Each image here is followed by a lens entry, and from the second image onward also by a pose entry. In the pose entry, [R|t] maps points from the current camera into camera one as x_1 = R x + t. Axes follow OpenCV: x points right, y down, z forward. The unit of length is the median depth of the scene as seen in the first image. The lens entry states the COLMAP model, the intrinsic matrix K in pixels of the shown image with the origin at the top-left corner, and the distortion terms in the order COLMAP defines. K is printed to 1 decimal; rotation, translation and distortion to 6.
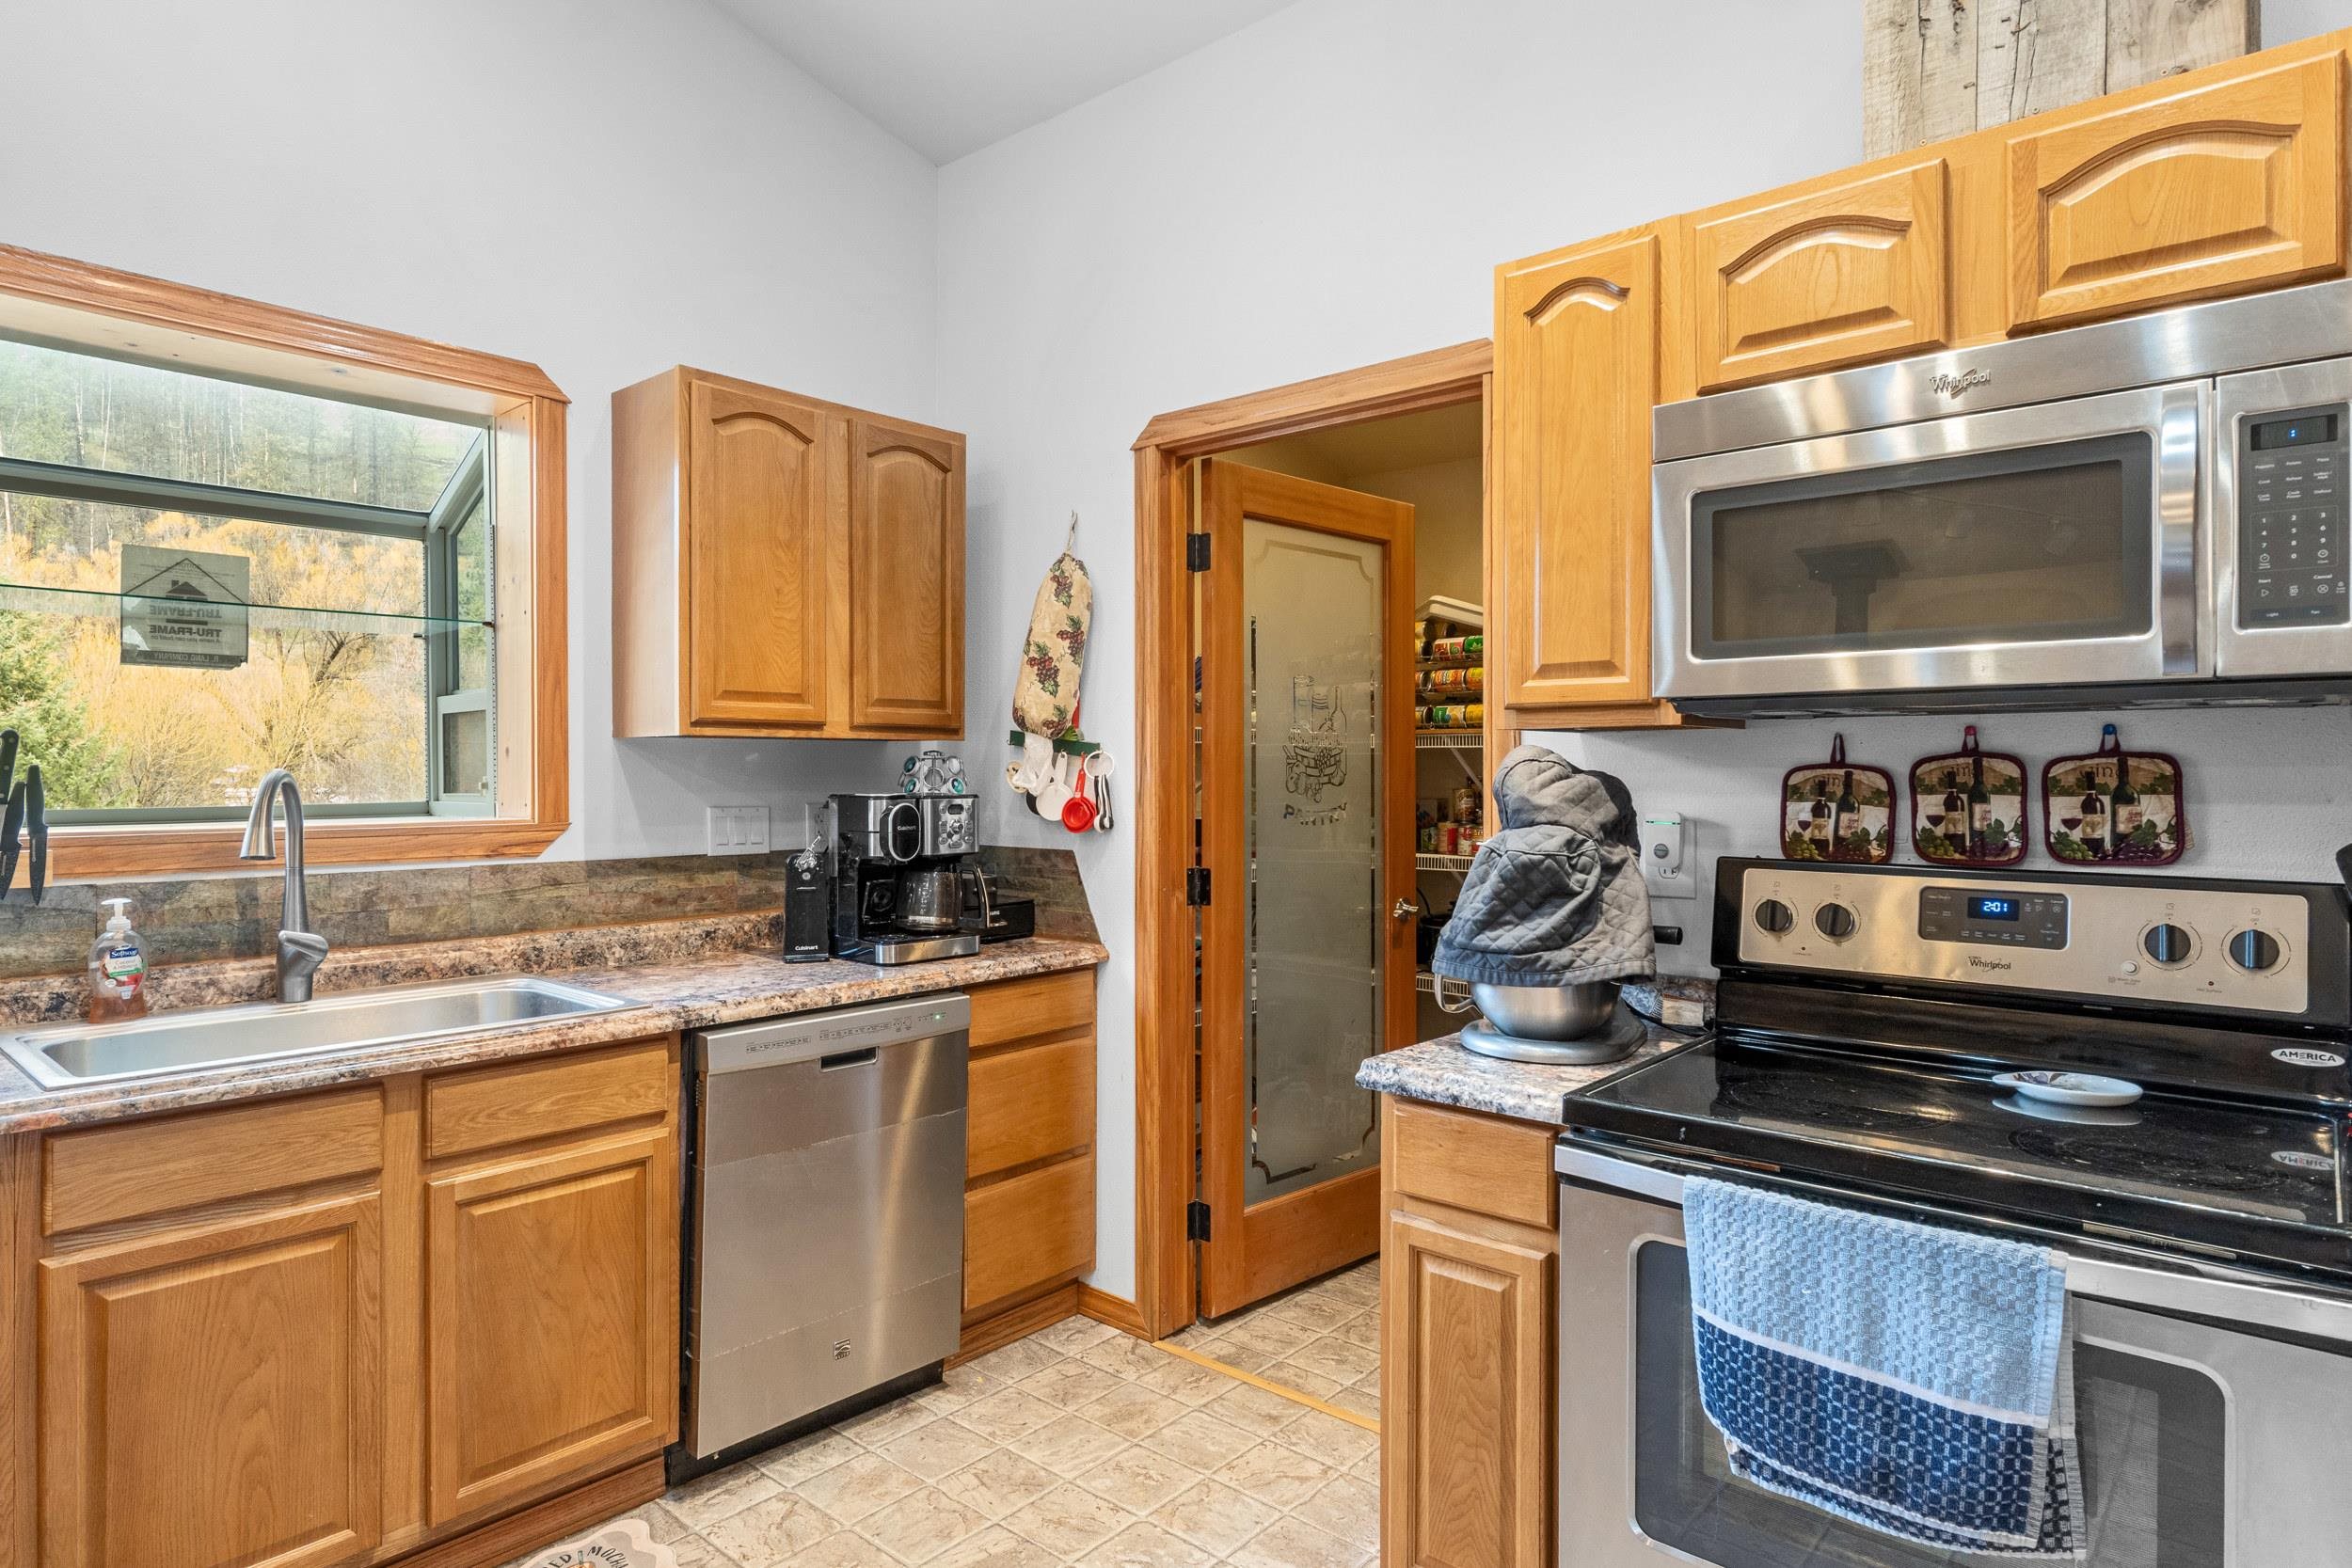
lens RADIAL K [[1313.3, 0, 1173.4], [0, 1313.3, 771.0], [0, 0, 1]] dist [-0.000985, 0.001572]
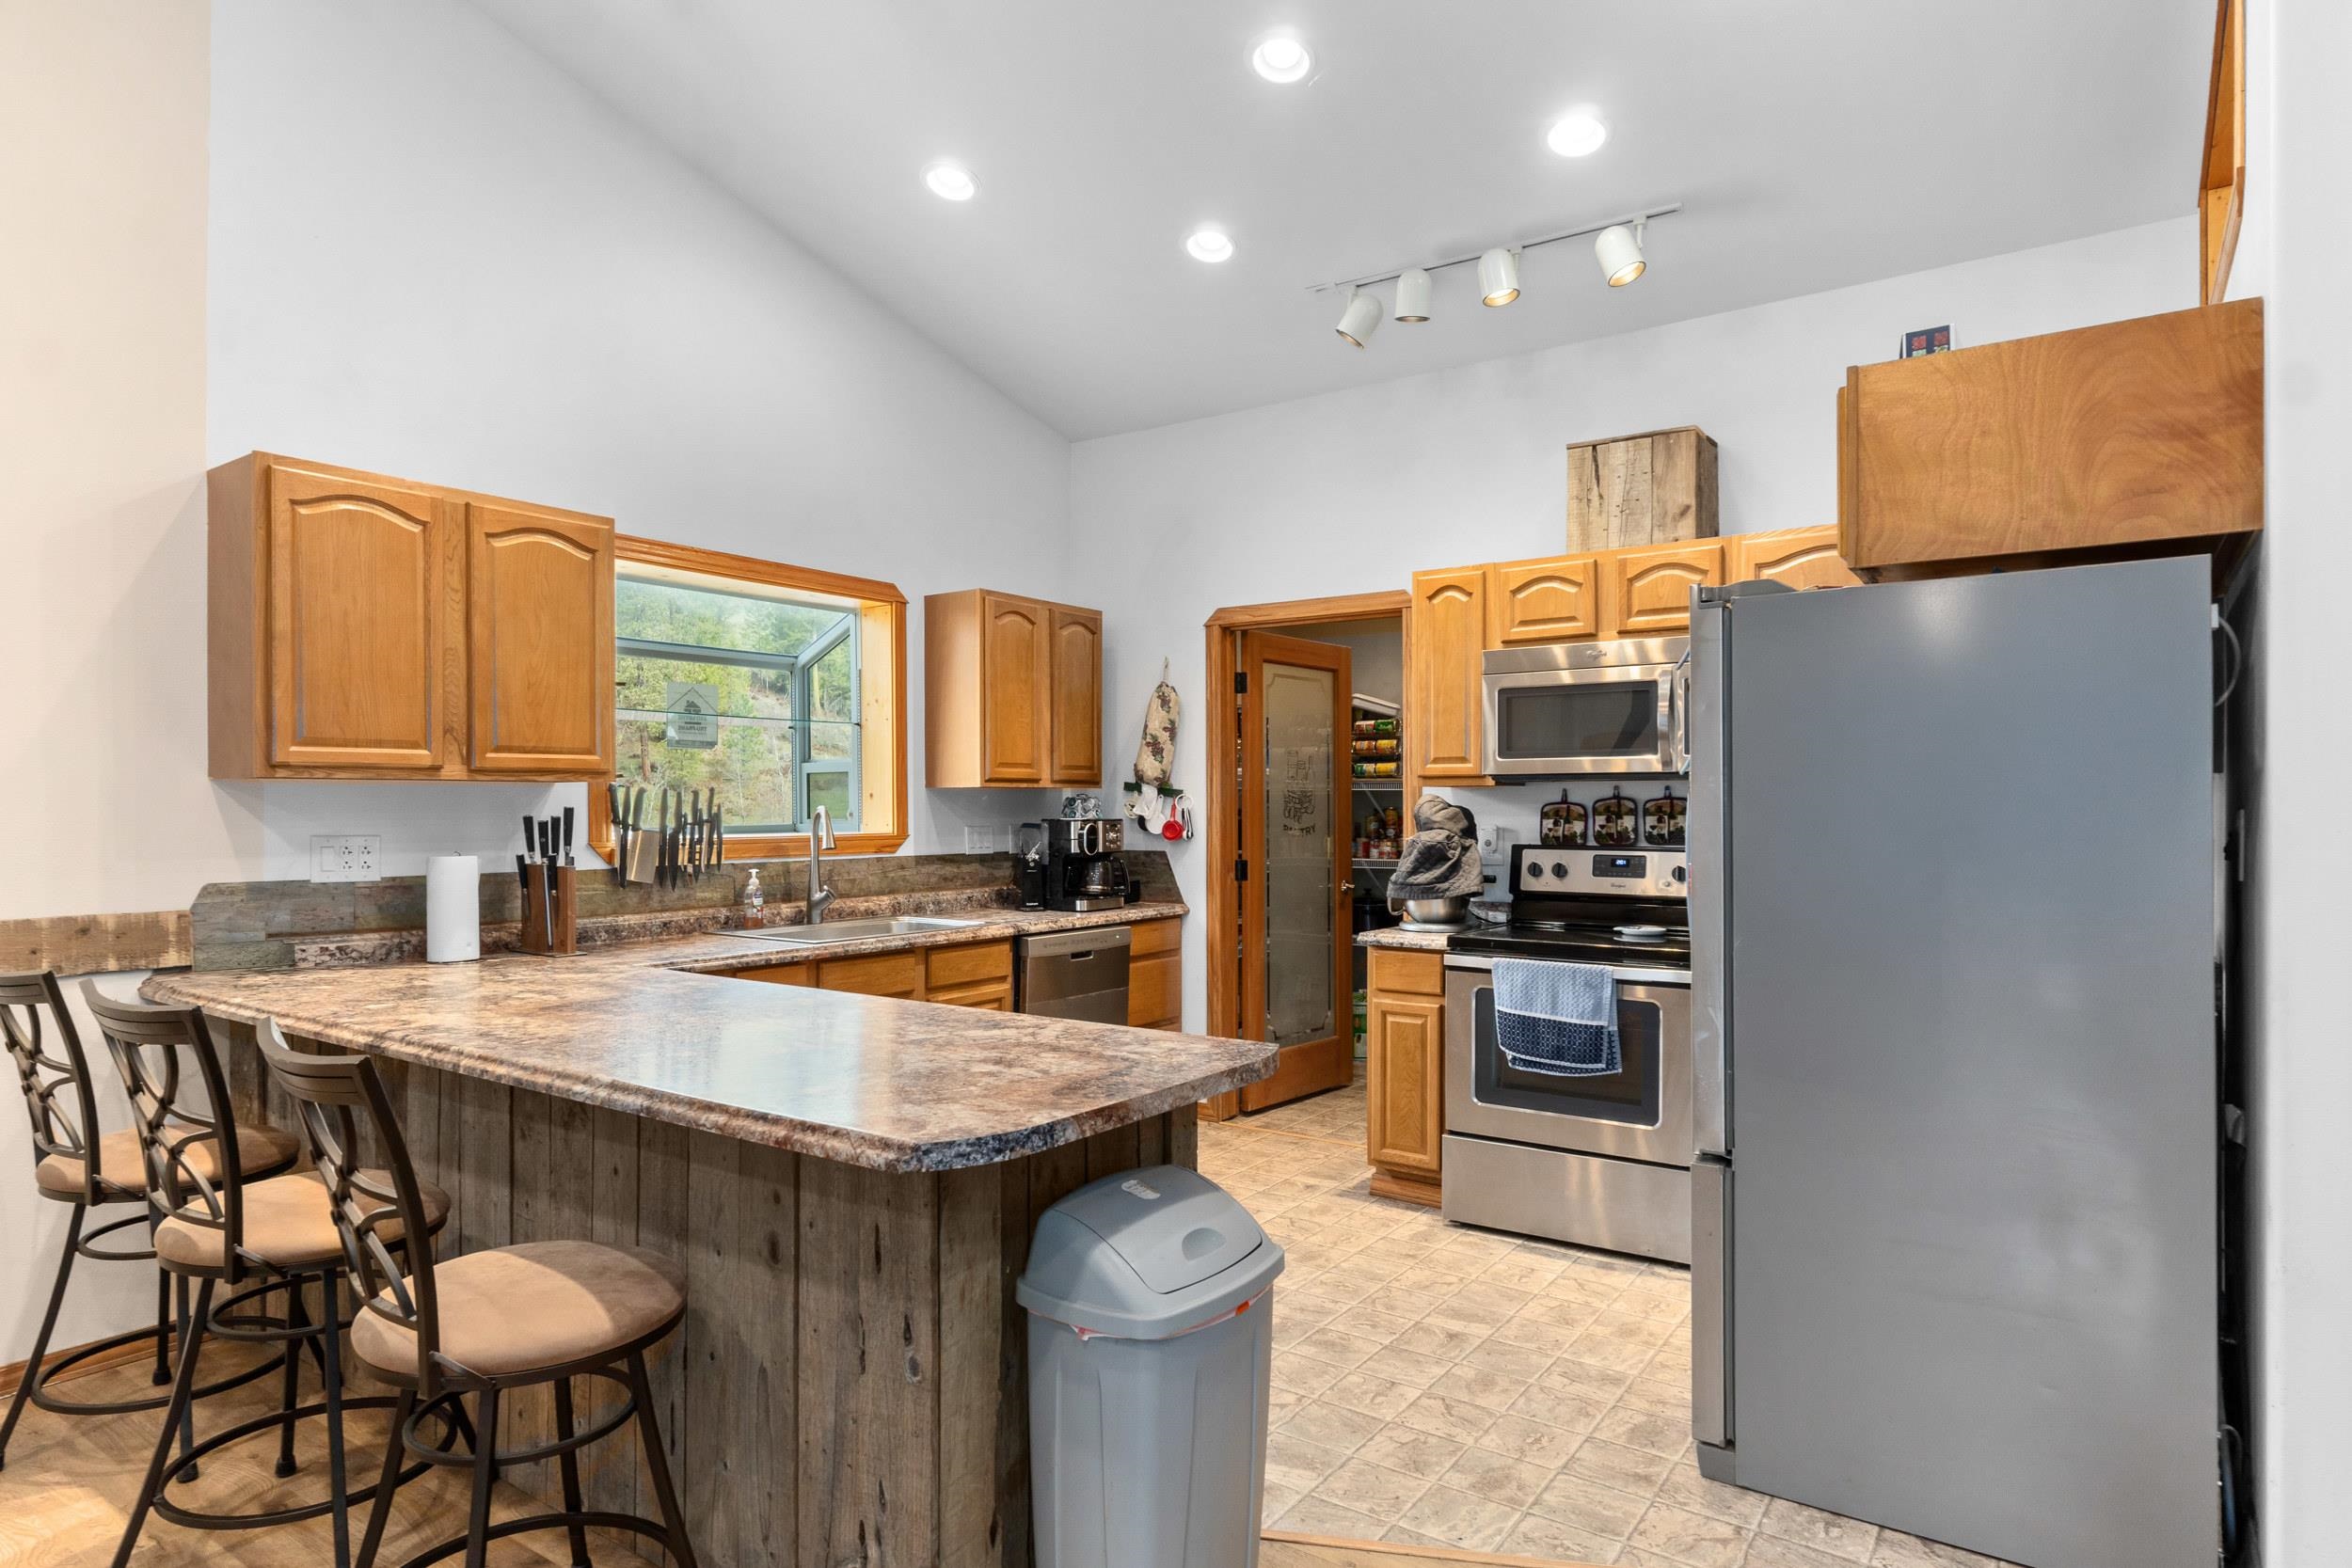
lens RADIAL K [[1313.3, 0, 1167.1], [0, 1313.3, 803.9], [0, 0, 1]] dist [-0.000985, 0.001572]
pose [[0.995073, -0.001818, 0.099131, -0.364631], [0.001779, 0.999998, 0.000477, -0.004660], [-0.099132, -0.000298, 0.995074, -1.088395]]
